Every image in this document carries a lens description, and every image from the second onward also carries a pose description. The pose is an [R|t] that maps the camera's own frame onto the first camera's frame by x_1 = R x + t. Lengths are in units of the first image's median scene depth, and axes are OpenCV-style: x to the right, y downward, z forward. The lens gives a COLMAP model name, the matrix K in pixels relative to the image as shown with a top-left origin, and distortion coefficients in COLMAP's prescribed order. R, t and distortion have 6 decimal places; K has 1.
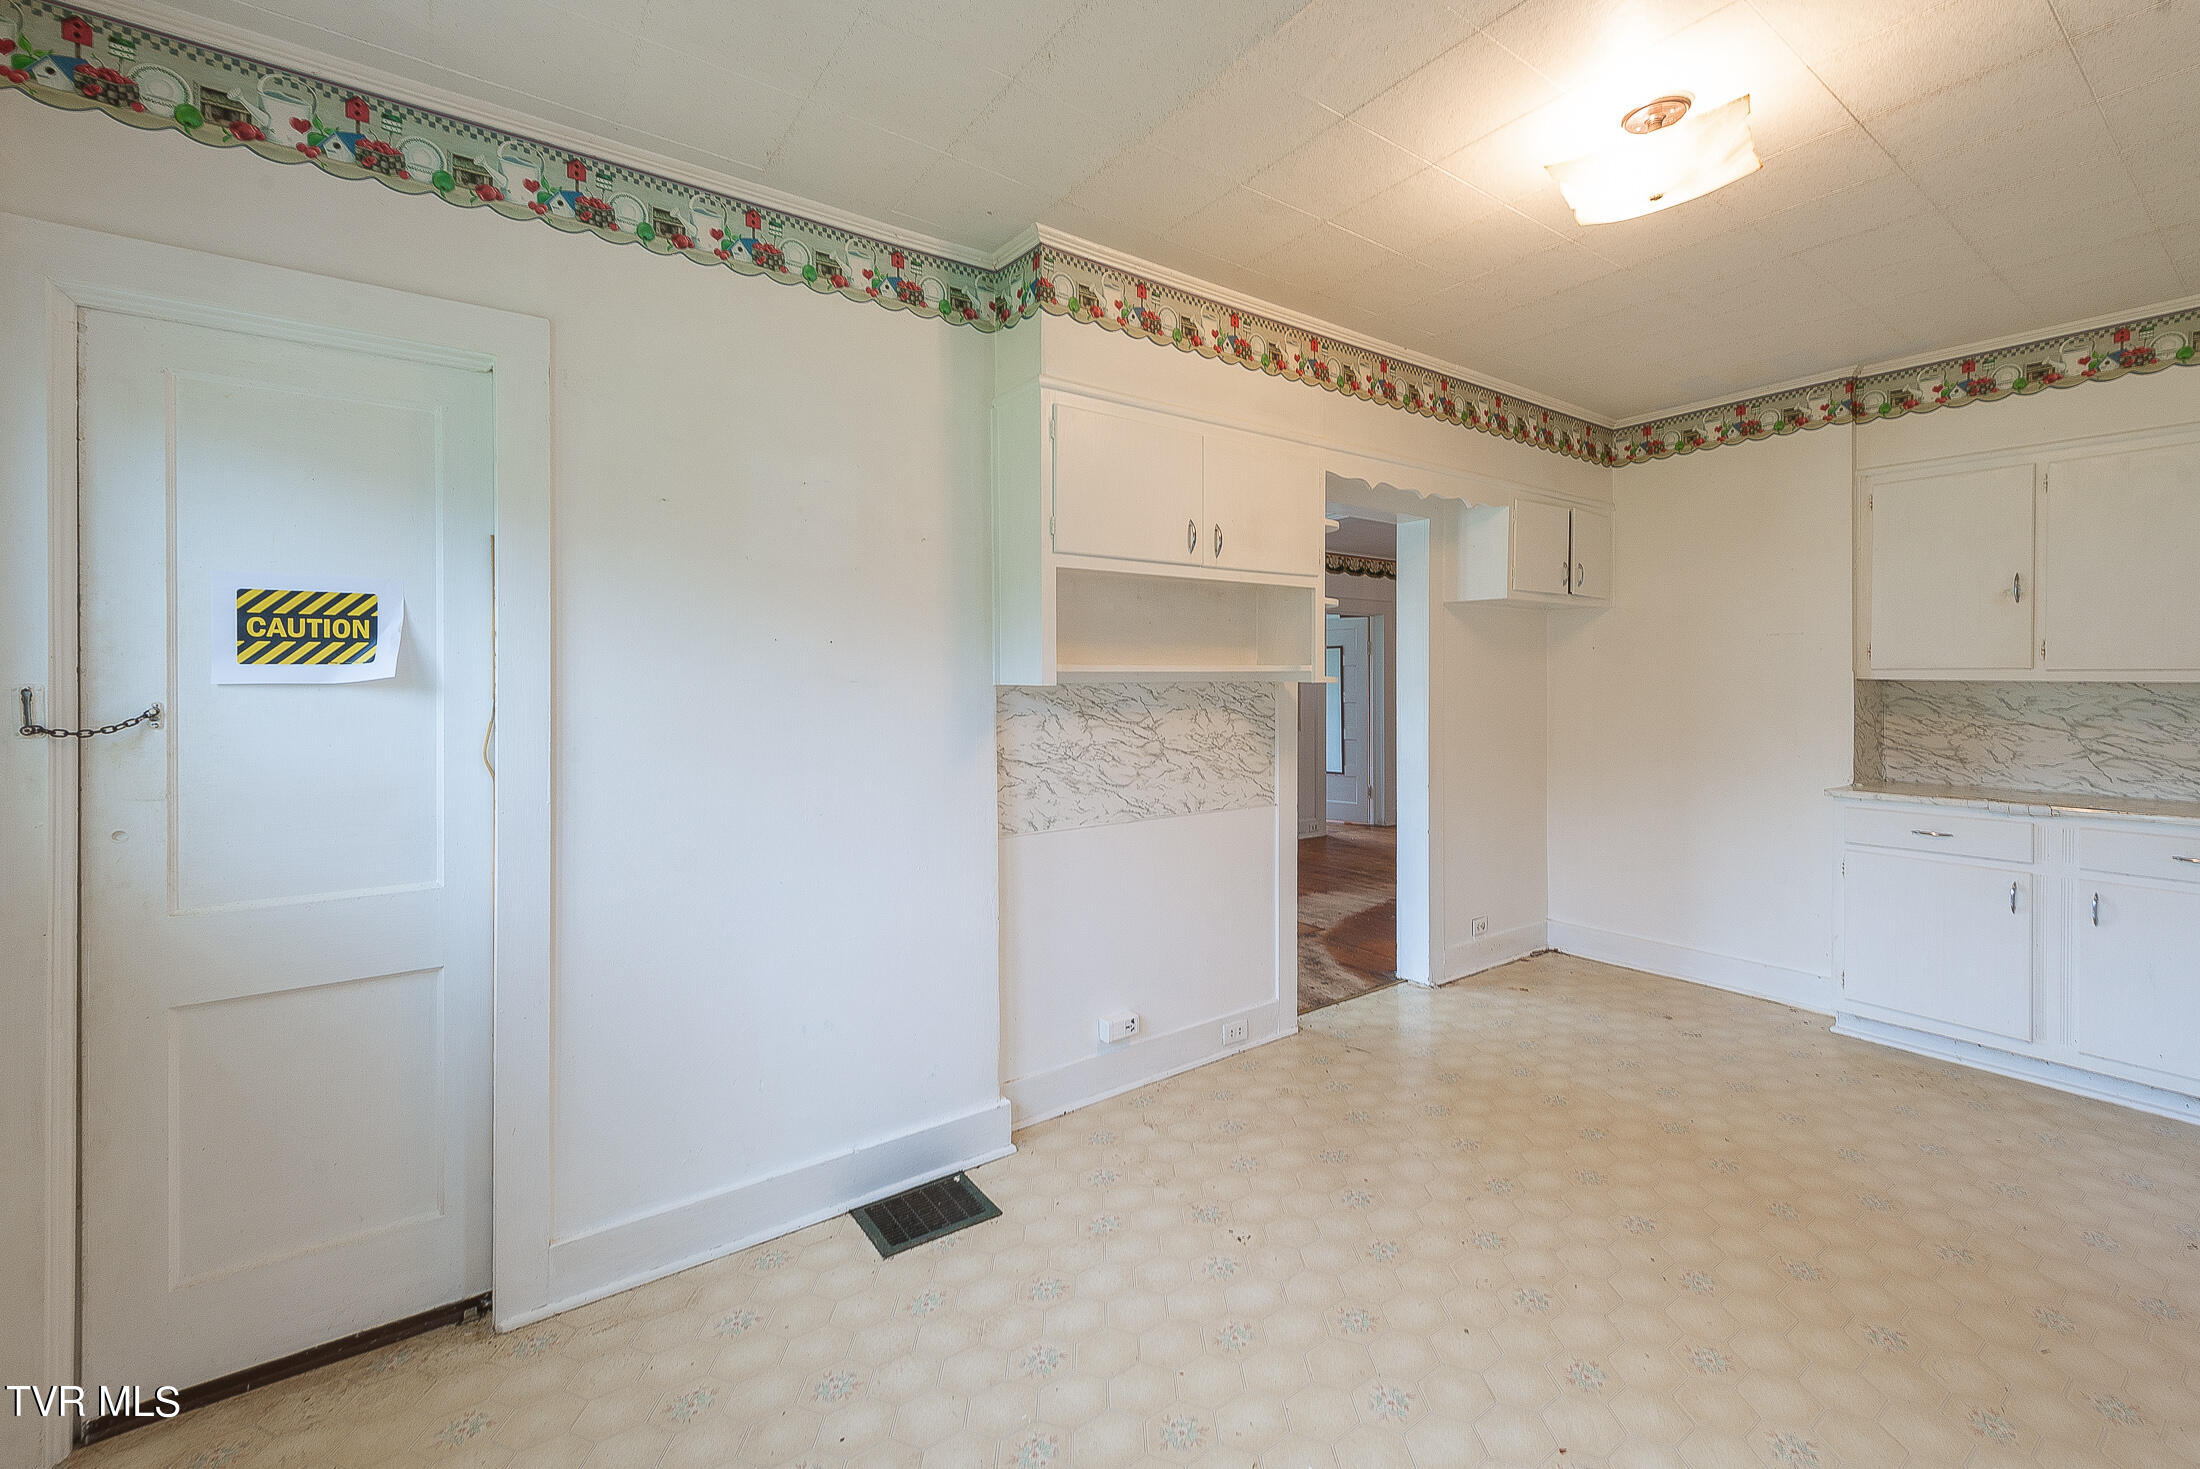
lens RADIAL K [[895.7, 0, 1093.0], [0, 895.7, 684.8], [0, 0, 1]] dist [0.007638, -0.000256]
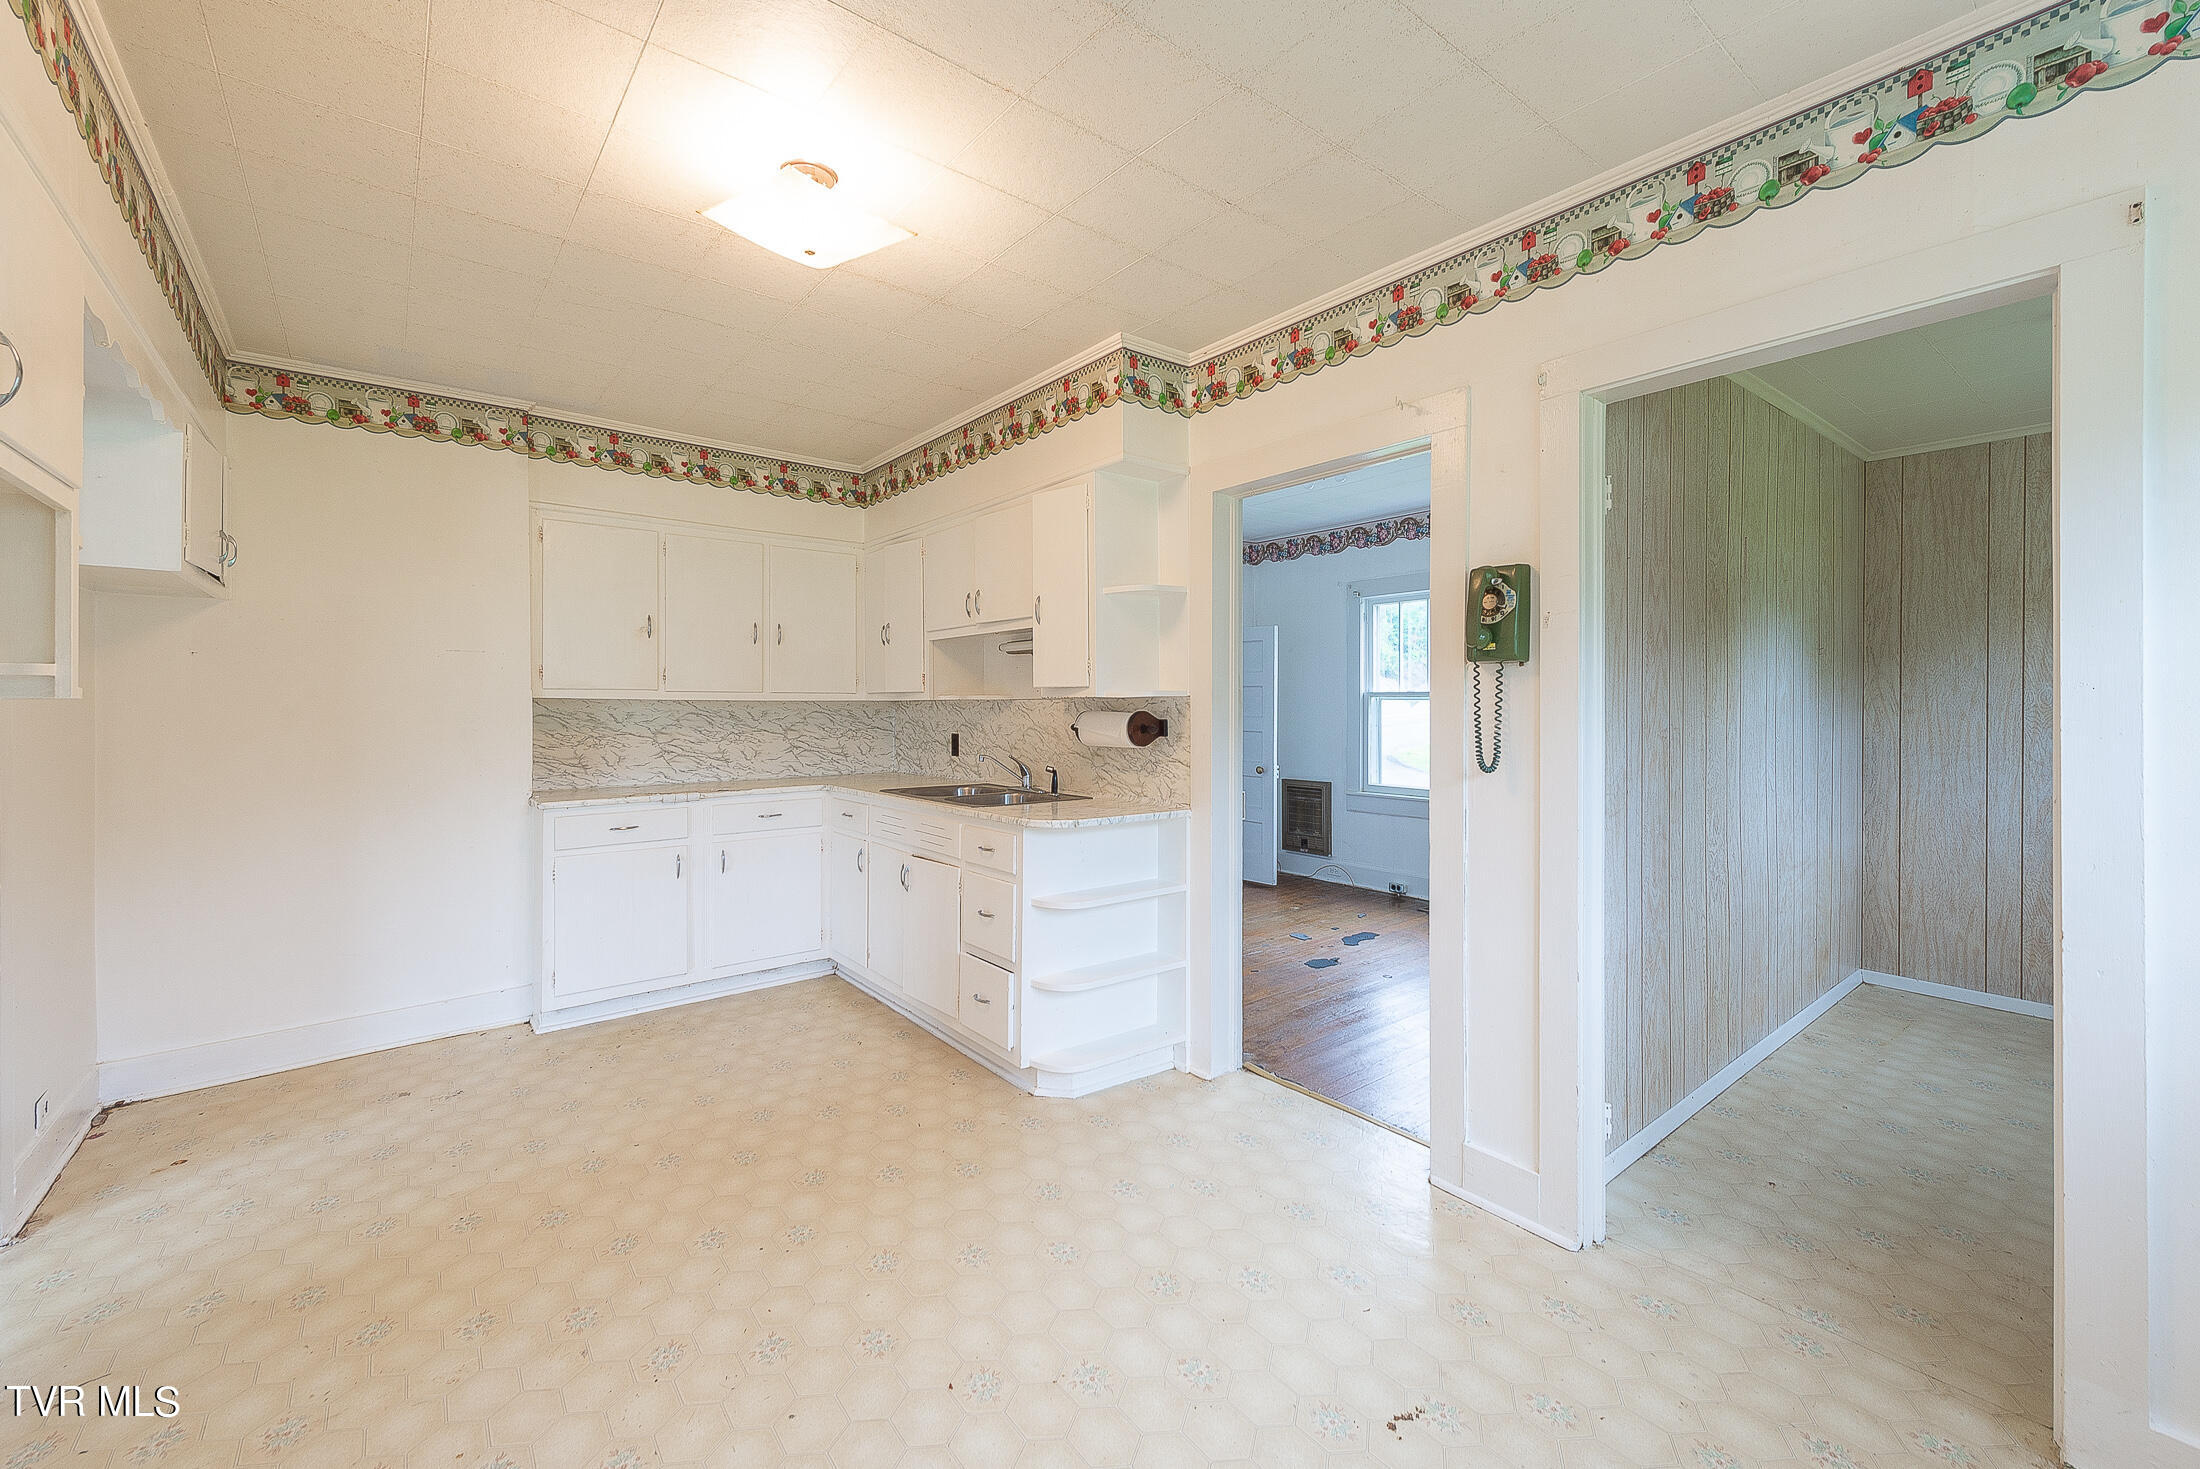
lens RADIAL K [[891.0, 0, 1137.0], [0, 891.0, 706.5], [0, 0, 1]] dist [0.008000, -0.000447]
pose [[-0.081570, -0.005804, 0.996651, -0.308053], [0.005084, 0.999968, 0.006239, 0.001269], [-0.996655, 0.005576, -0.081538, 0.441788]]
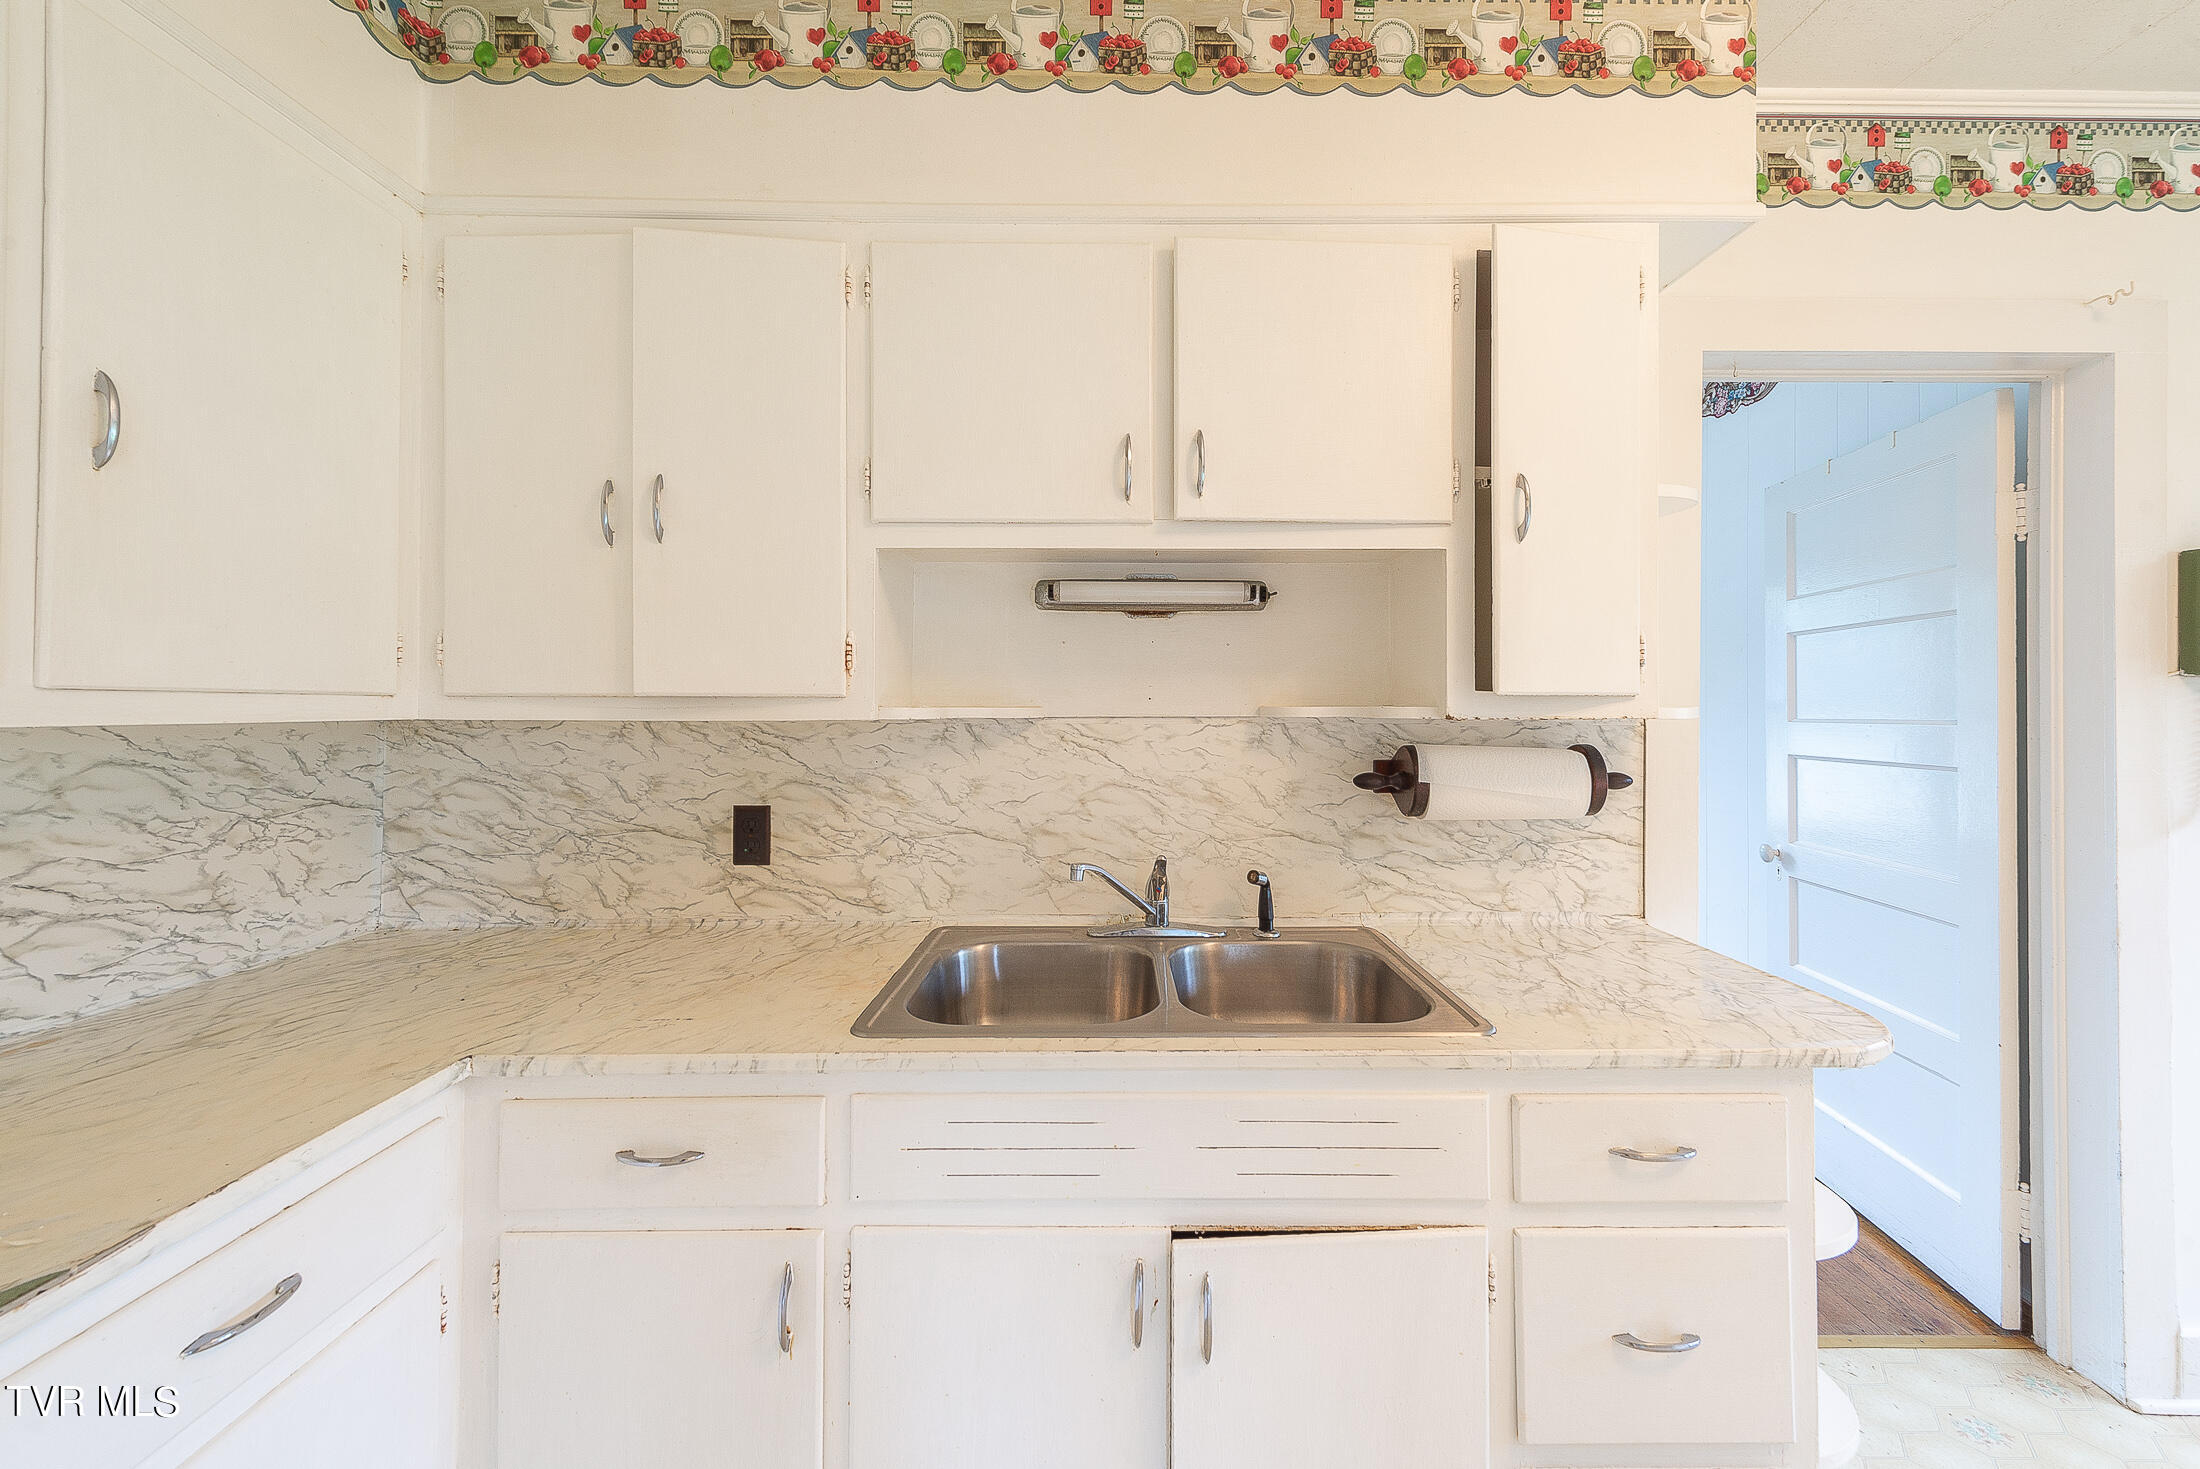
lens RADIAL K [[880.3, 0, 1114.6], [0, 880.3, 696.1], [0, 0, 1]] dist [0.015908, -0.003392]
pose [[-0.824225, 0.003533, 0.566252, 0.687189], [-0.002279, 0.999952, -0.009558, -0.010094], [-0.566258, -0.009168, -0.824177, 0.950512]]
